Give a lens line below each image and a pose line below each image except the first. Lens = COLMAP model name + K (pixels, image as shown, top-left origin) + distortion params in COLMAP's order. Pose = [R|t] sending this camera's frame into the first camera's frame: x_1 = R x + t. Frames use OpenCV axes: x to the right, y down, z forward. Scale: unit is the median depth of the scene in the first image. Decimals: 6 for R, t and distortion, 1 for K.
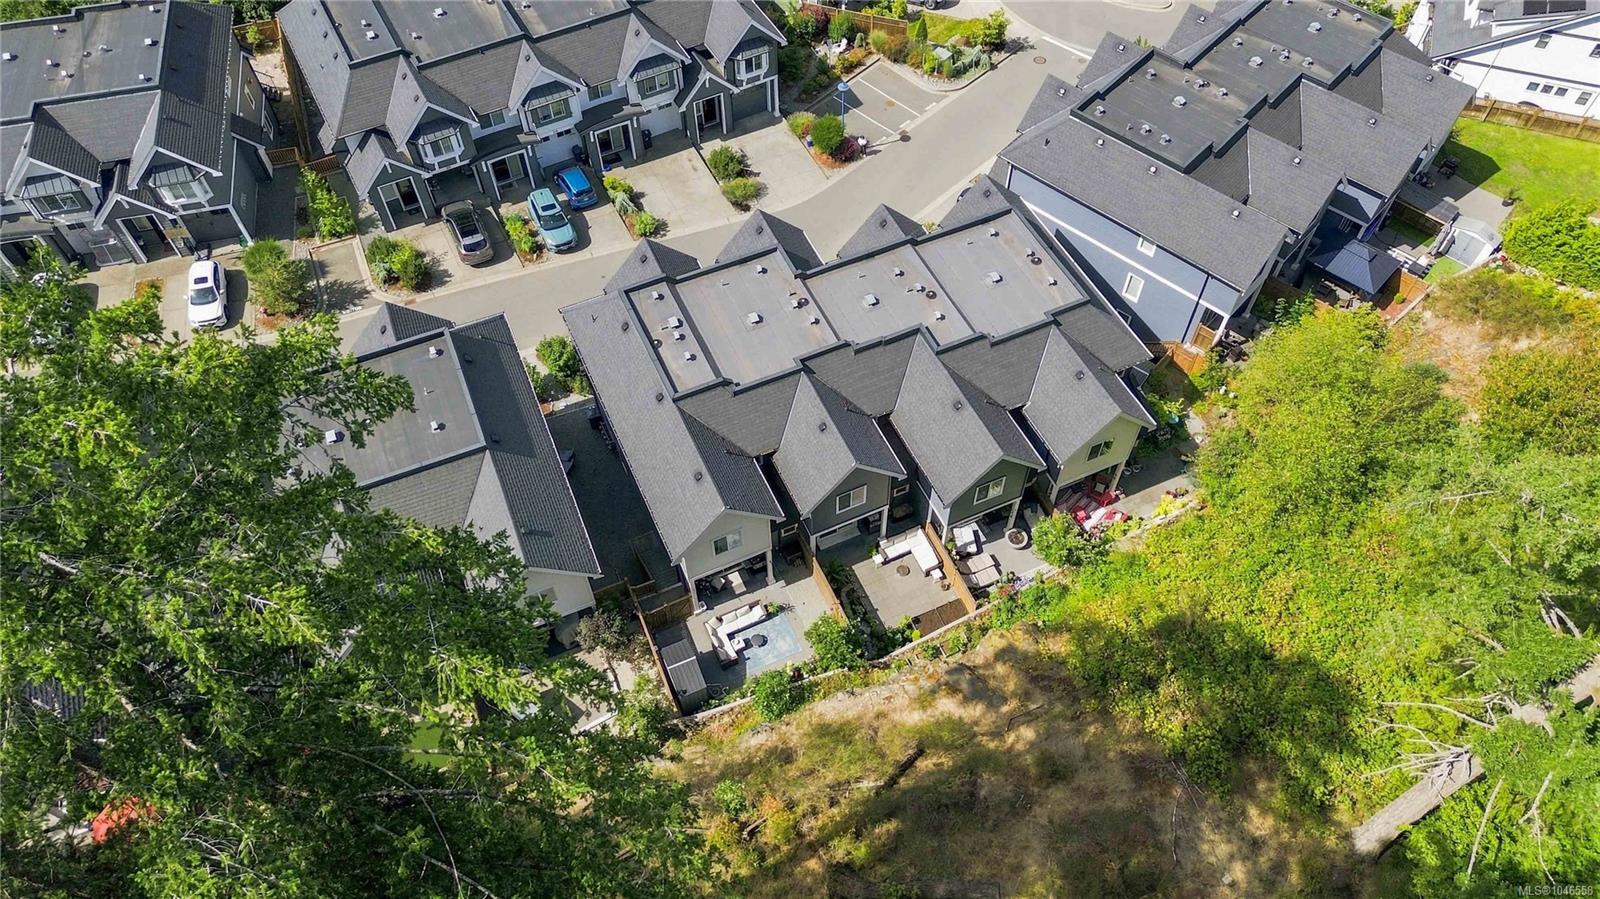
lens RADIAL K [[1142.8, 0, 795.1], [0, 1142.8, 444.7], [0, 0, 1]] dist [0.005704, -0.009482]
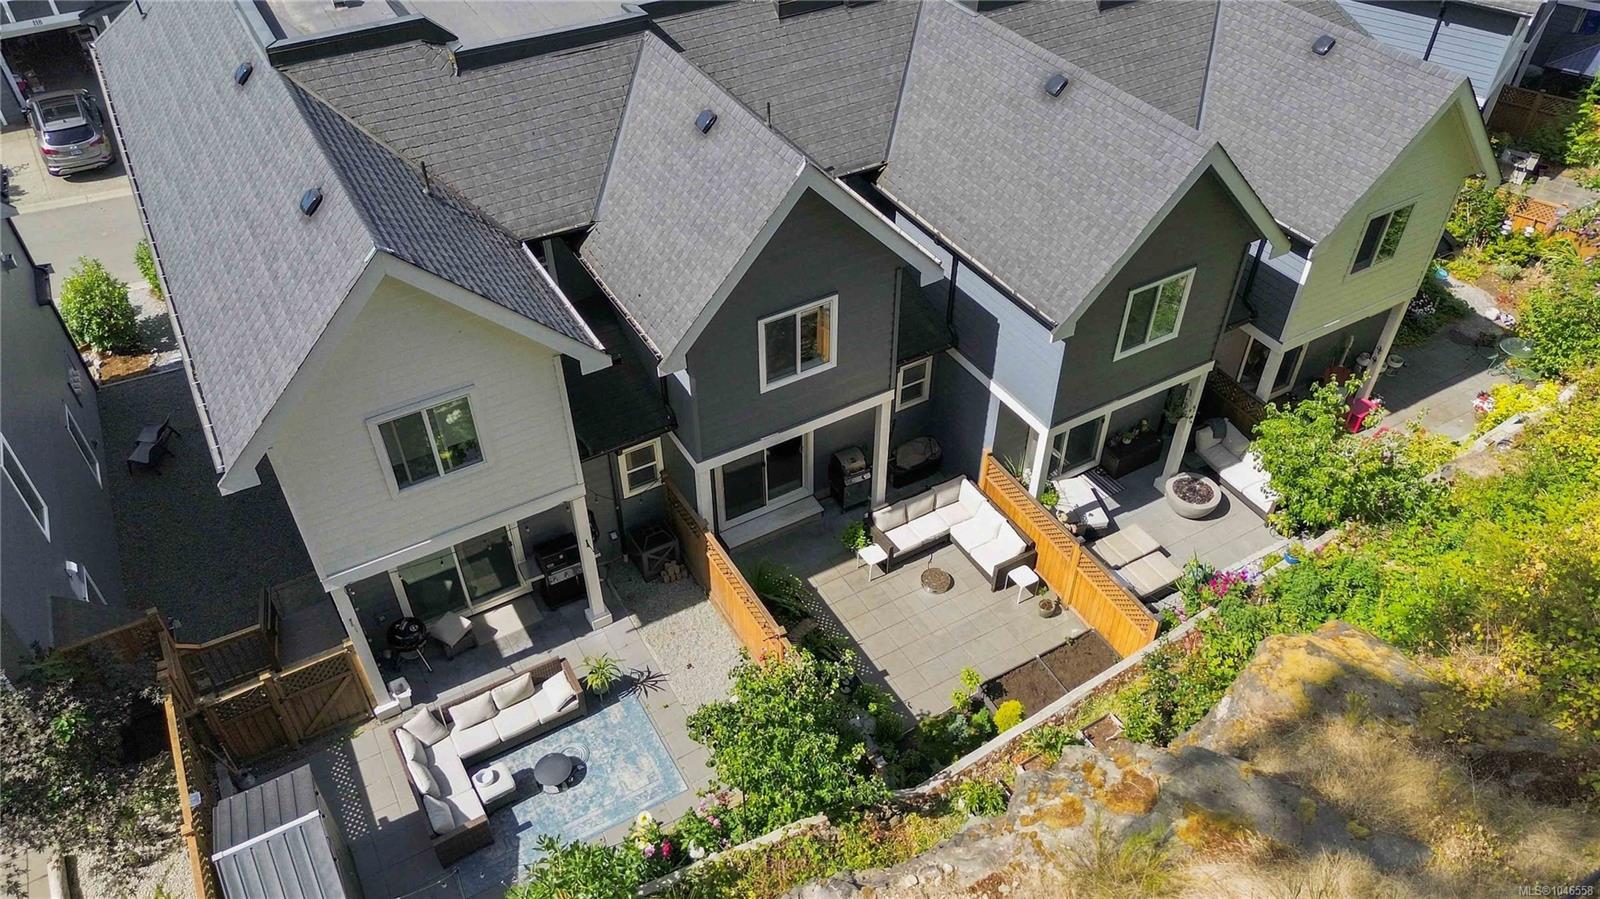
lens RADIAL K [[1142.8, 0, 811.4], [0, 1142.8, 453.9], [0, 0, 1]] dist [0.005704, -0.009482]
pose [[0.994269, -0.057784, 0.089949, 0.018104], [0.076817, 0.971292, -0.225148, 0.160469], [-0.074357, 0.230768, 0.970164, 0.632940]]
